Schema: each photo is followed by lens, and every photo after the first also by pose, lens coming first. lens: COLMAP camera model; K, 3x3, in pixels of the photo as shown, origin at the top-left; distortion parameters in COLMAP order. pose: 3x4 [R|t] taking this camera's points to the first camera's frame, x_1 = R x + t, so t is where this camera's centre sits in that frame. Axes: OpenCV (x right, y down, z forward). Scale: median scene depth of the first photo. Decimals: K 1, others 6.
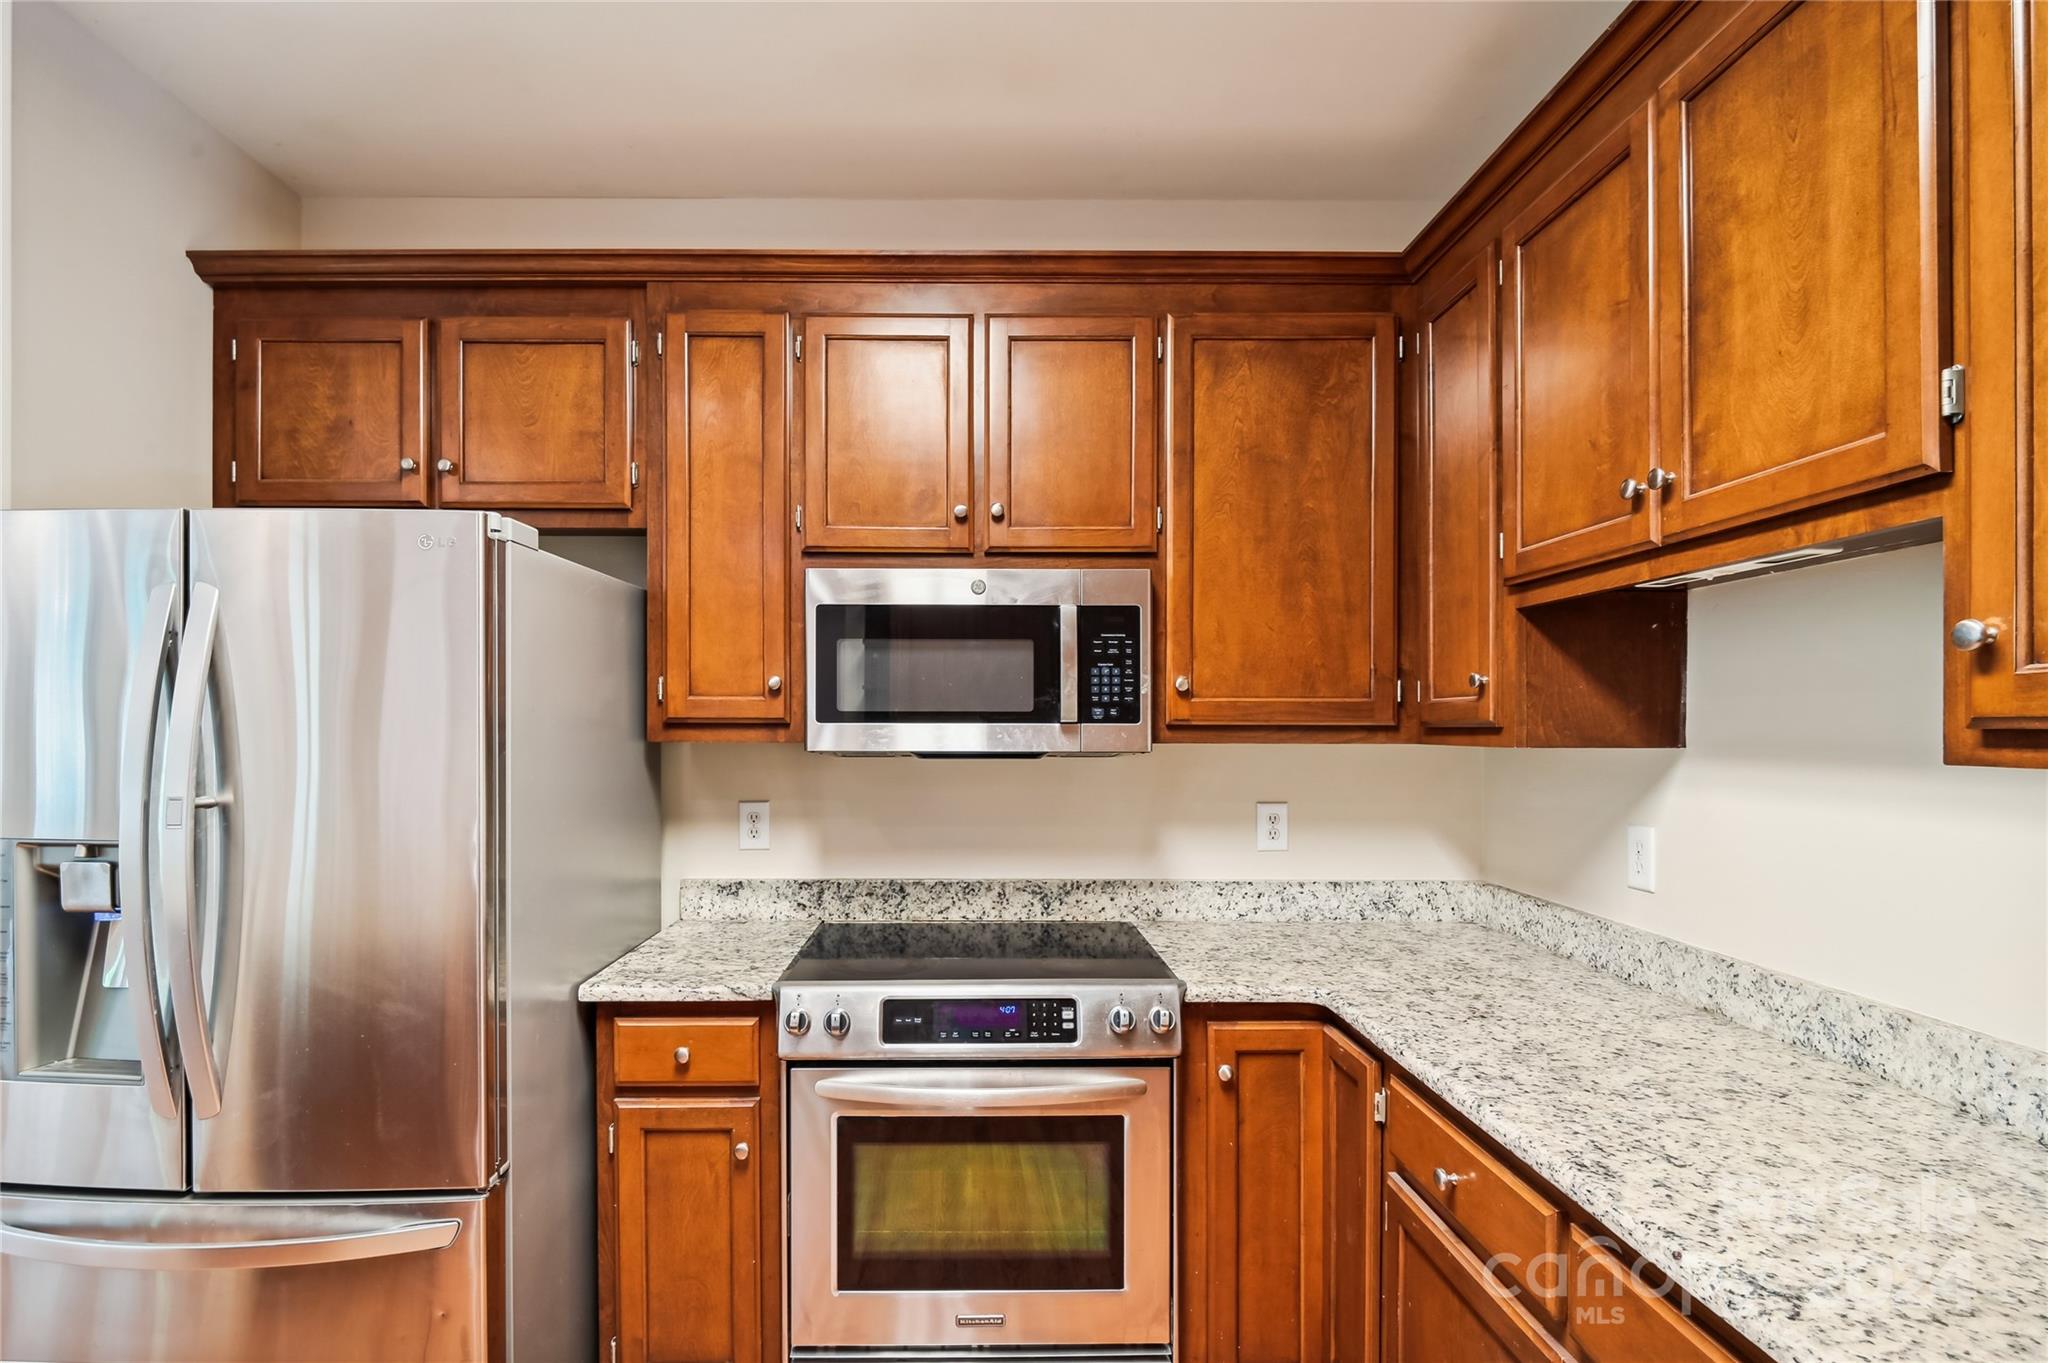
lens RADIAL K [[969.0, 0, 971.5], [0, 969.0, 724.4], [0, 0, 1]] dist [-0.004603, -0.001336]
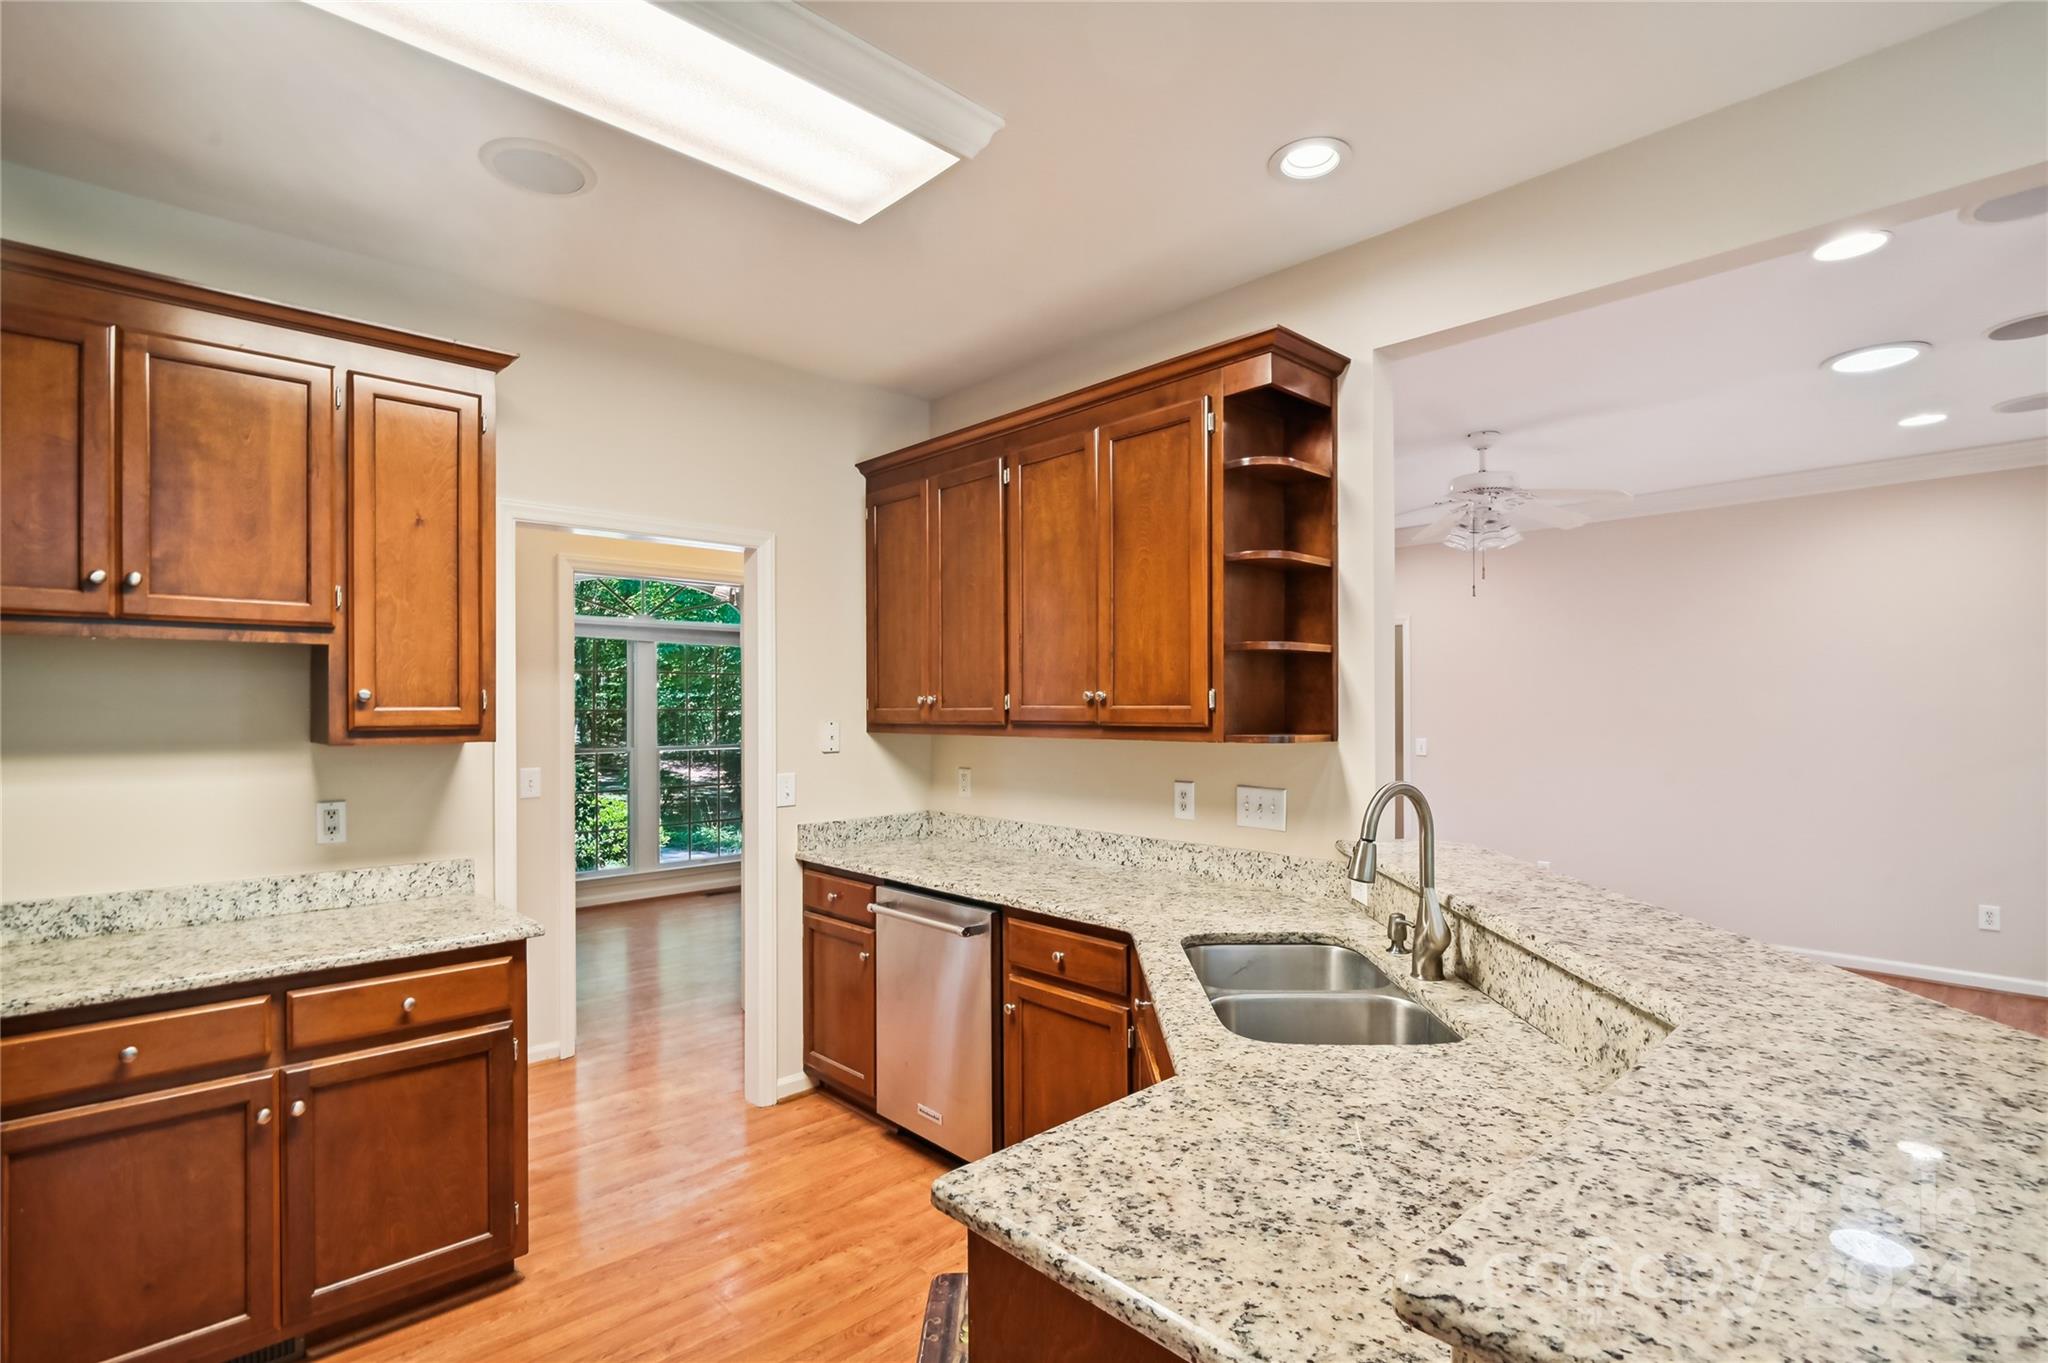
lens RADIAL K [[969.0, 0, 1014.9], [0, 969.0, 702.5], [0, 0, 1]] dist [-0.004603, -0.001336]
pose [[-0.671516, 0.003314, 0.740982, -1.457533], [0.001517, 0.999994, -0.003098, -0.042907], [-0.740988, -0.000956, -0.671517, 0.994362]]
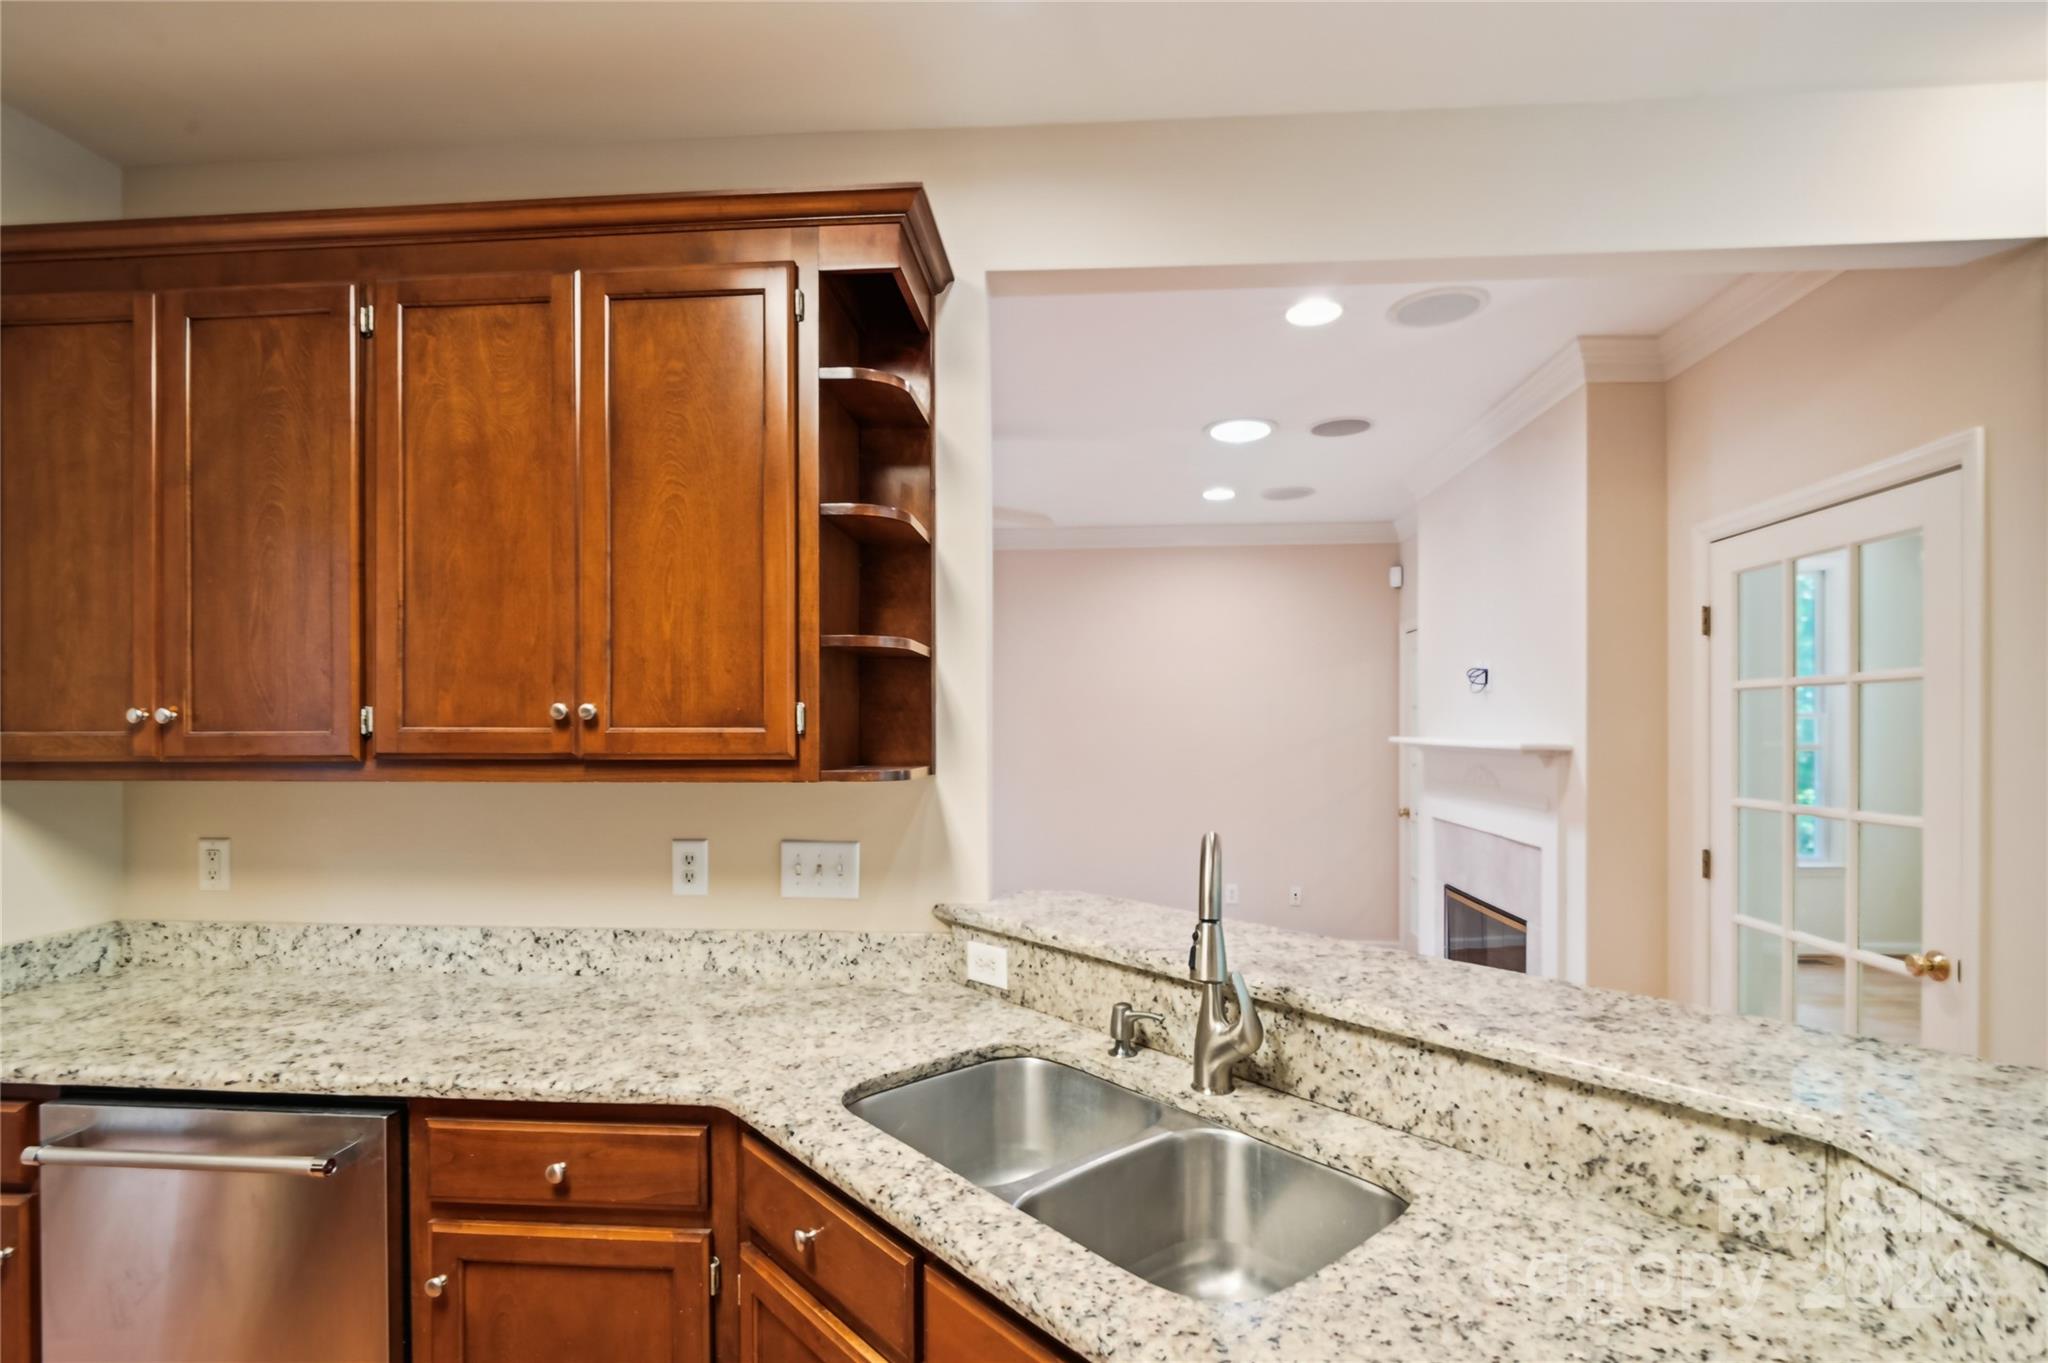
lens RADIAL K [[969.0, 0, 965.8], [0, 969.0, 727.2], [0, 0, 1]] dist [-0.004603, -0.001336]
pose [[-0.996618, 0.000047, 0.082172, -0.644431], [0.000029, 1.000000, -0.000219, -0.041586], [-0.082172, -0.000216, -0.996618, 0.685159]]
